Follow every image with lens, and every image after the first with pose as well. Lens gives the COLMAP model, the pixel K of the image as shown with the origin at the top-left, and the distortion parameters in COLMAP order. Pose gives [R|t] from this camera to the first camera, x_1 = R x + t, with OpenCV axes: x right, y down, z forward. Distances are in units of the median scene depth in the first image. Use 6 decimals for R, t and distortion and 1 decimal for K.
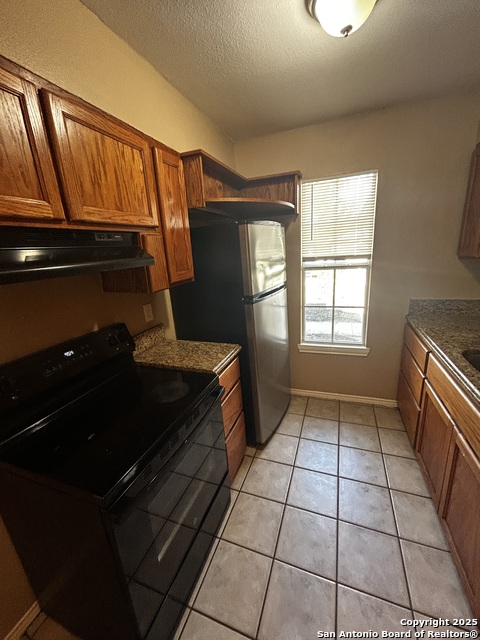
lens RADIAL K [[258.7, 0, 240.2], [0, 258.7, 321.5], [0, 0, 1]] dist [-0.003488, -0.000060]
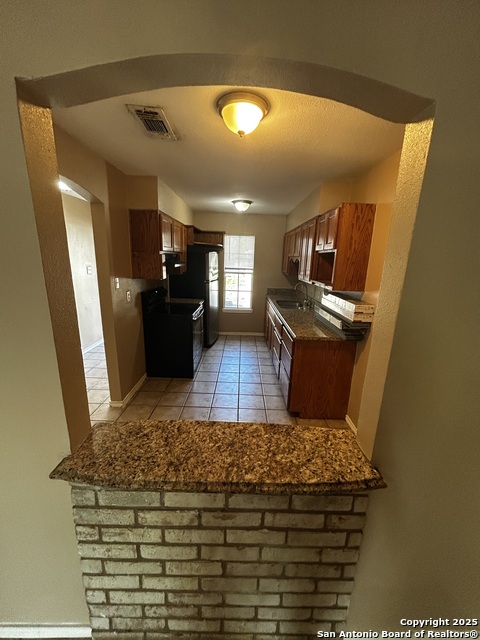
lens RADIAL K [[258.7, 0, 241.9], [0, 258.7, 322.9], [0, 0, 1]] dist [-0.003488, -0.000060]
pose [[0.934038, 0.009846, 0.357039, -0.443827], [0.001736, 0.999483, -0.032103, 0.323021], [-0.357170, 0.030605, 0.933538, -1.197621]]
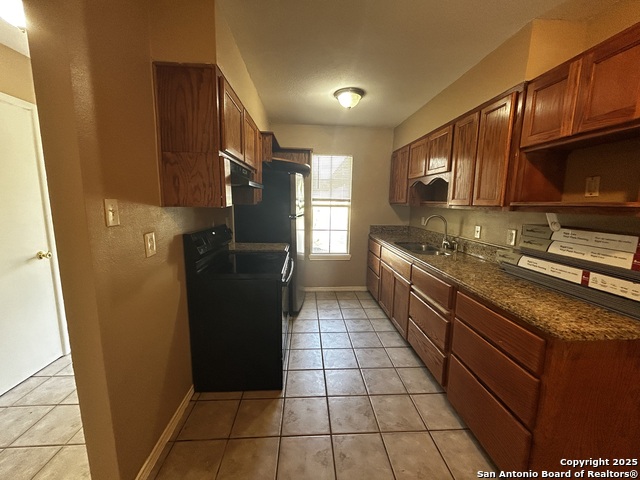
lens RADIAL K [[258.7, 0, 322.0], [0, 258.7, 239.7], [0, 0, 1]] dist [-0.003488, -0.000060]
pose [[0.909144, 0.018616, 0.416066, -0.399026], [0.036682, 0.991539, -0.124519, 0.225493], [-0.414864, 0.128468, 0.900768, -0.473512]]
